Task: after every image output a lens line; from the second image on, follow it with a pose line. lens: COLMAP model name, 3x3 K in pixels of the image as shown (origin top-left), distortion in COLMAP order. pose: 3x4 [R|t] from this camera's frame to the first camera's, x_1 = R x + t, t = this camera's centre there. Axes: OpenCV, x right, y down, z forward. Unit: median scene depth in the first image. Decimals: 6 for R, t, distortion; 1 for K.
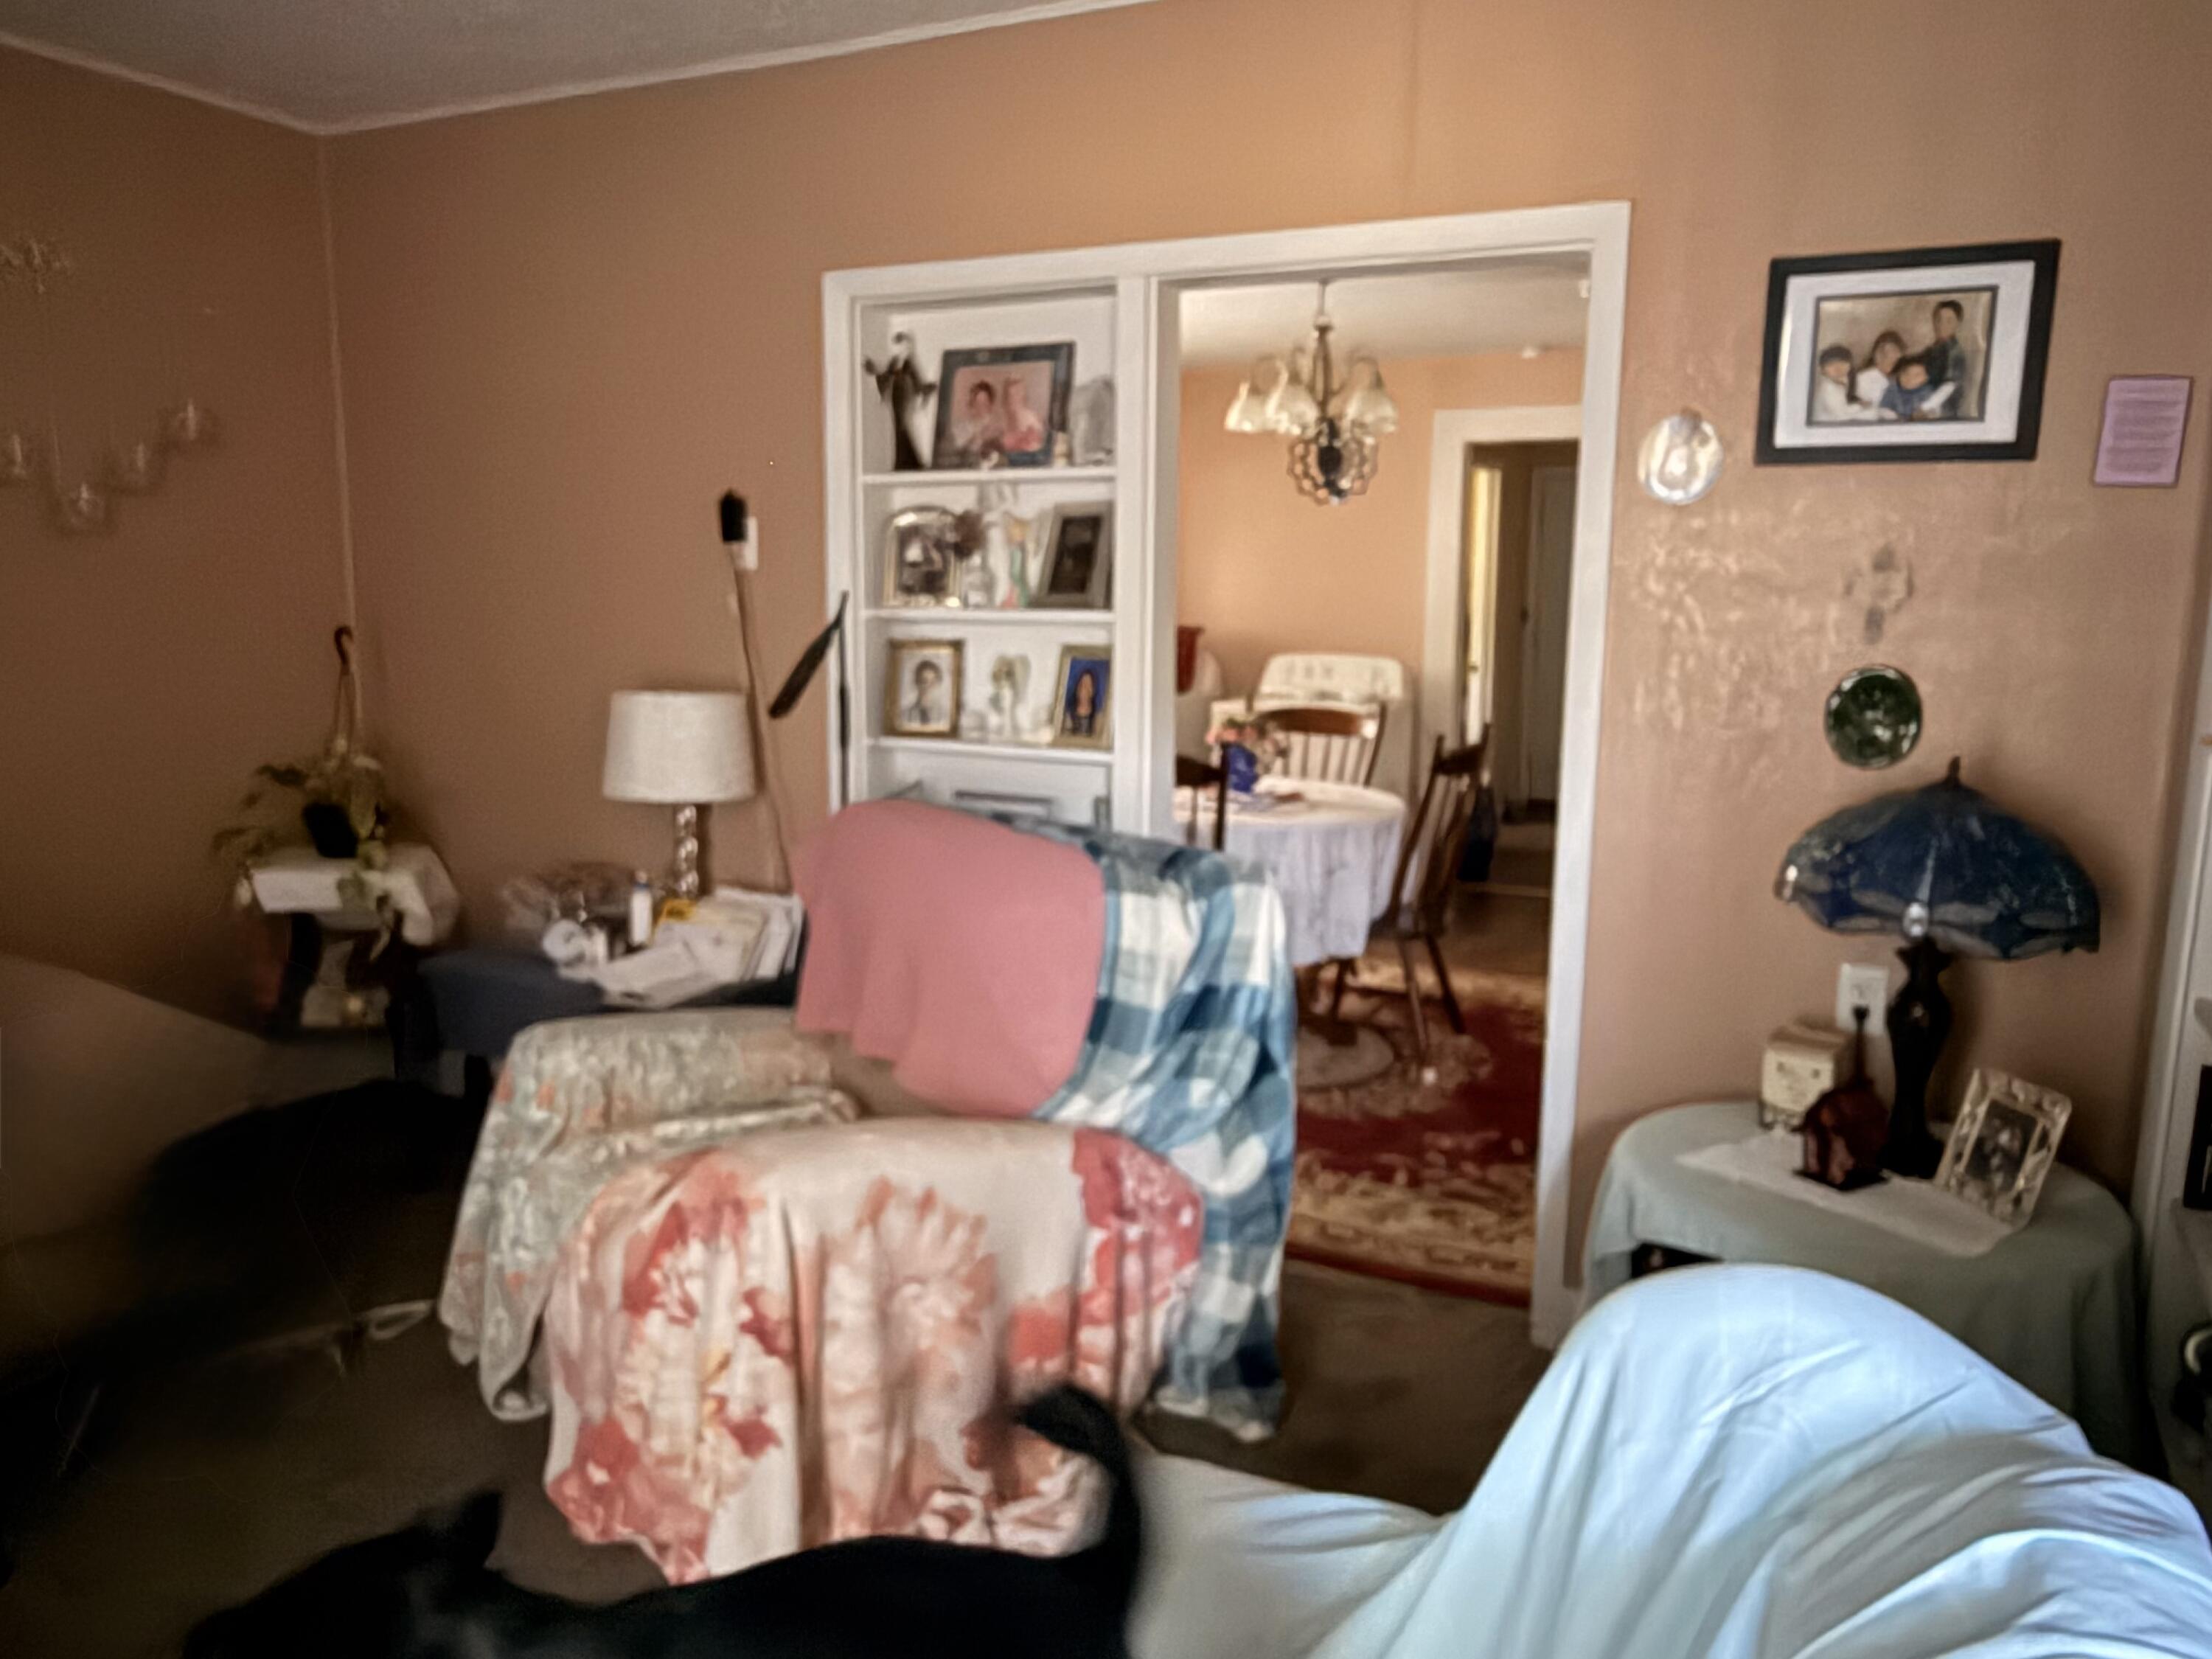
lens RADIAL K [[1553.0, 0, 1106.0], [0, 1553.0, 829.5], [0, 0, 1]] dist [-0.000297, -0.000040]
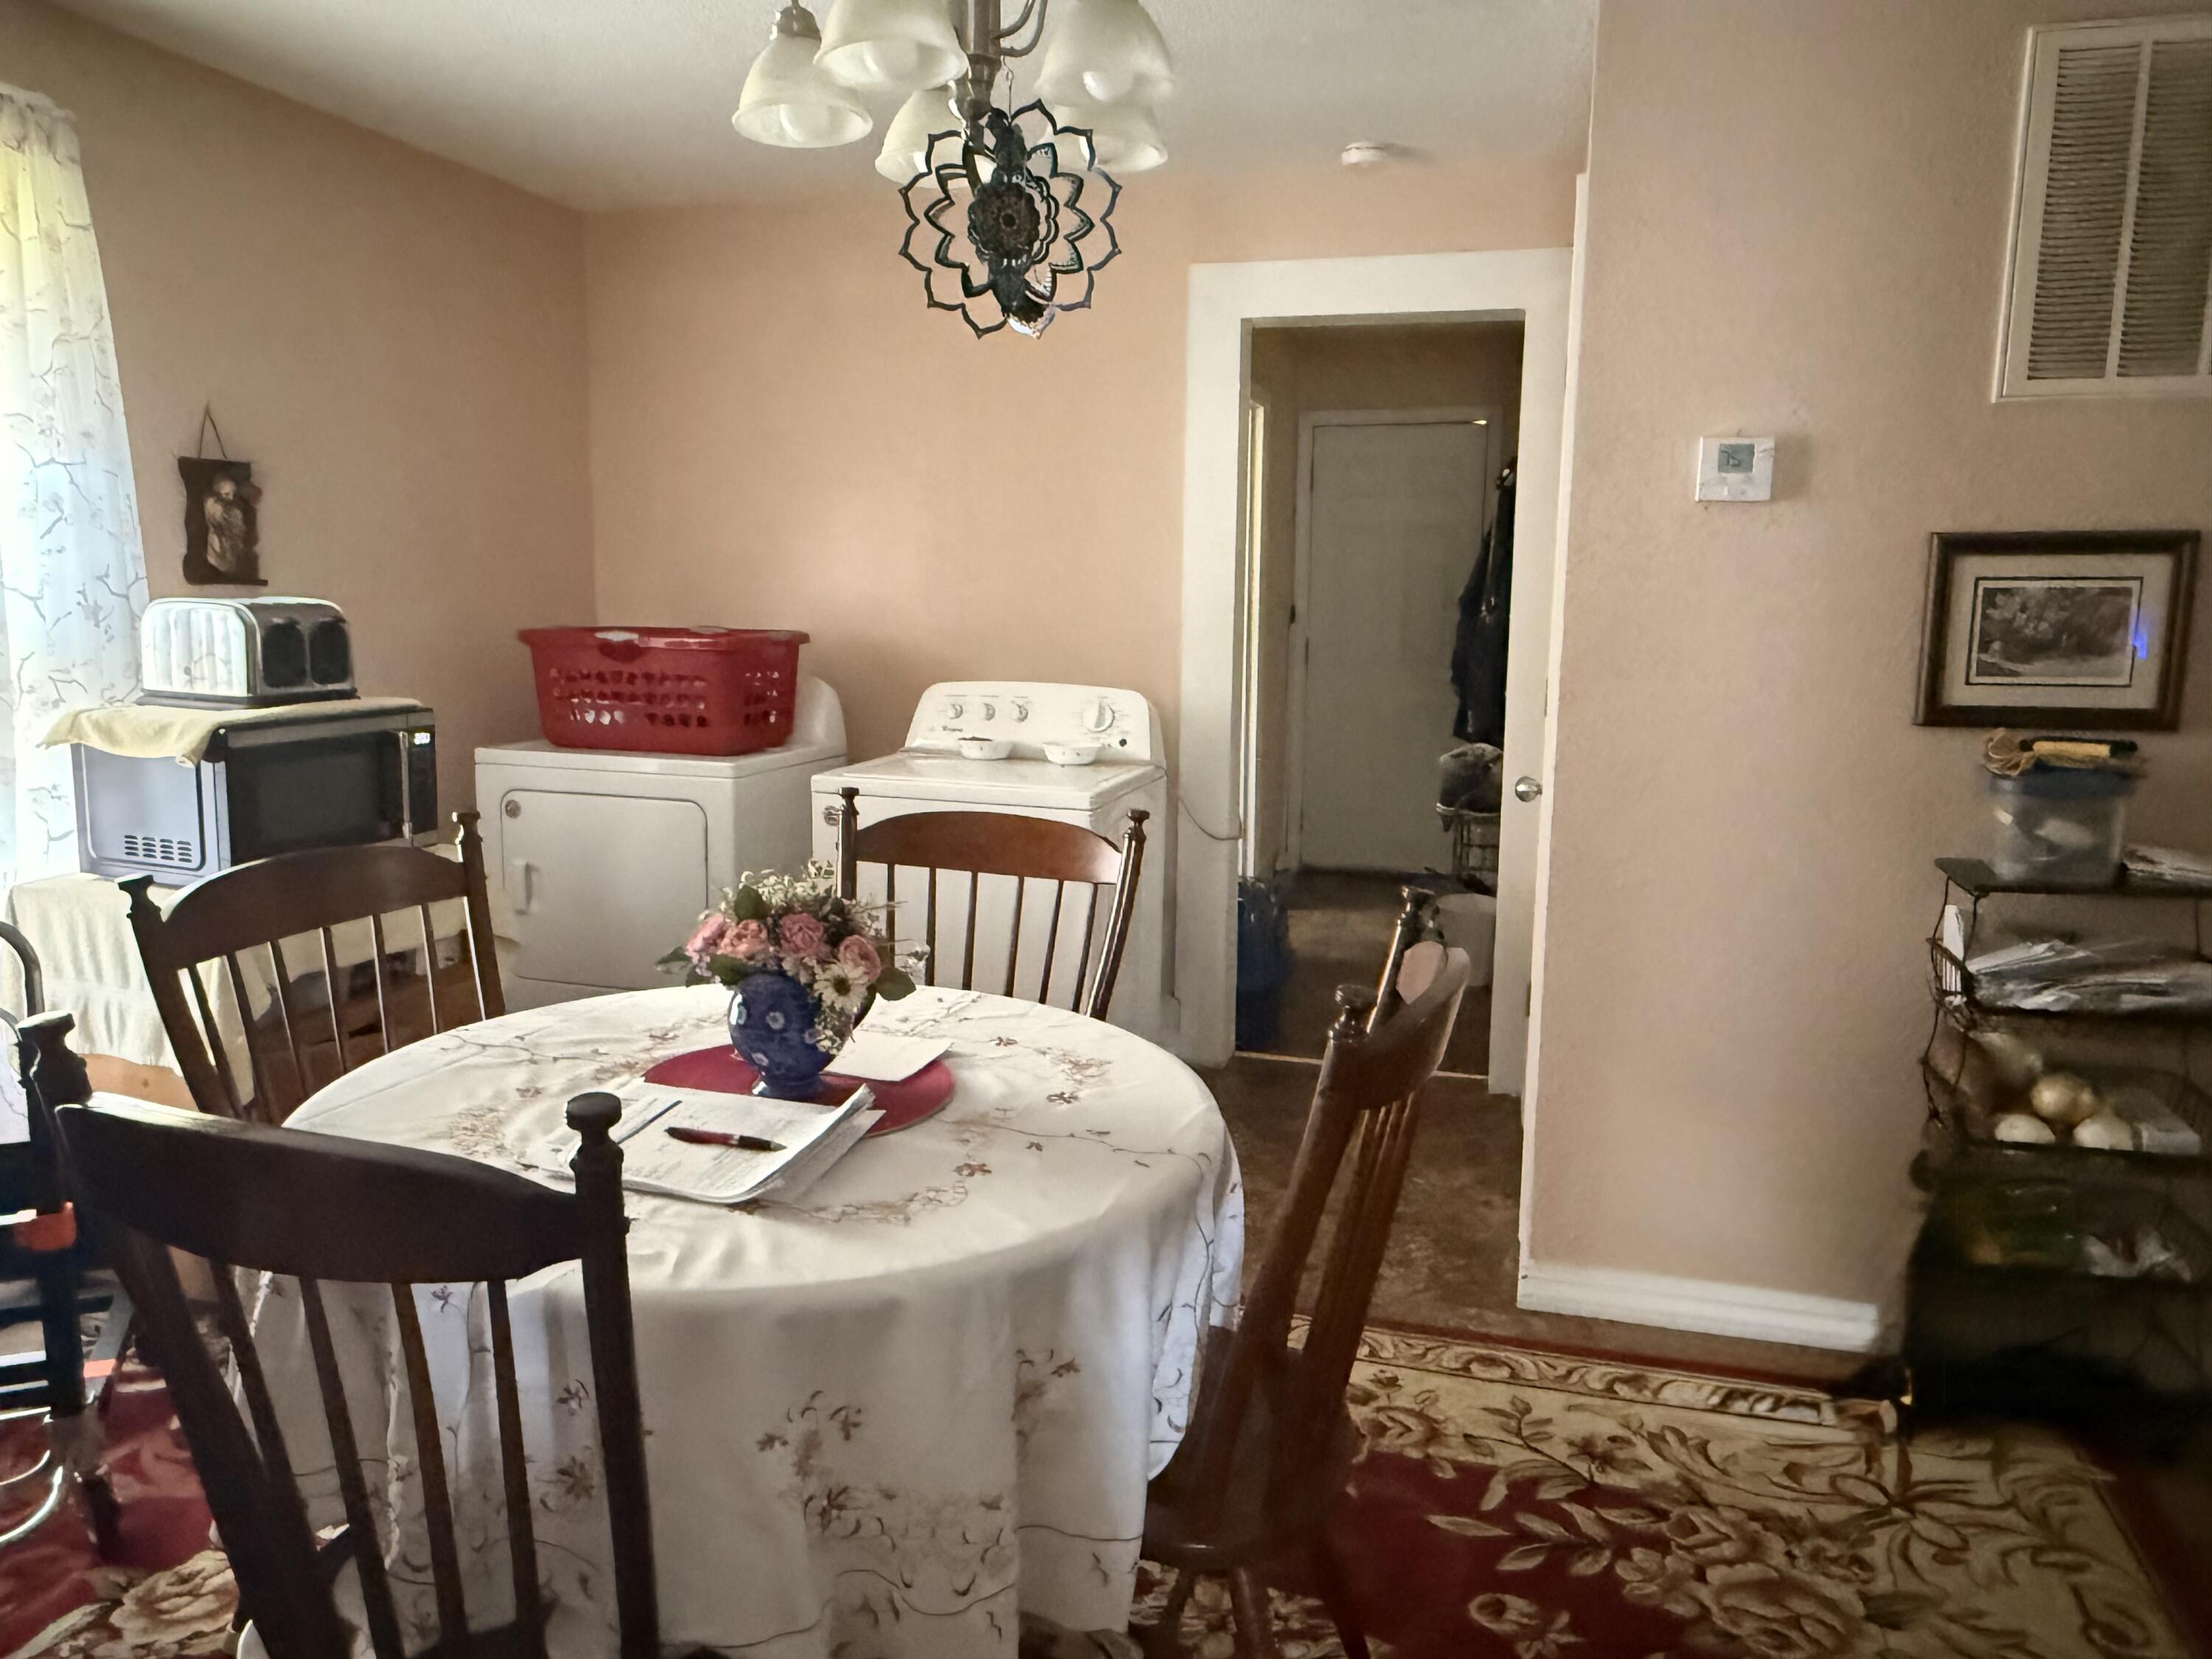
lens RADIAL K [[1539.0, 0, 1106.0], [0, 1539.0, 829.5], [0, 0, 1]] dist [-0.000492, -0.000298]
pose [[0.982243, -0.026007, 0.185804, 0.083758], [0.025981, 0.999659, 0.002576, -0.074289], [-0.185807, 0.002297, 0.982584, 0.547594]]
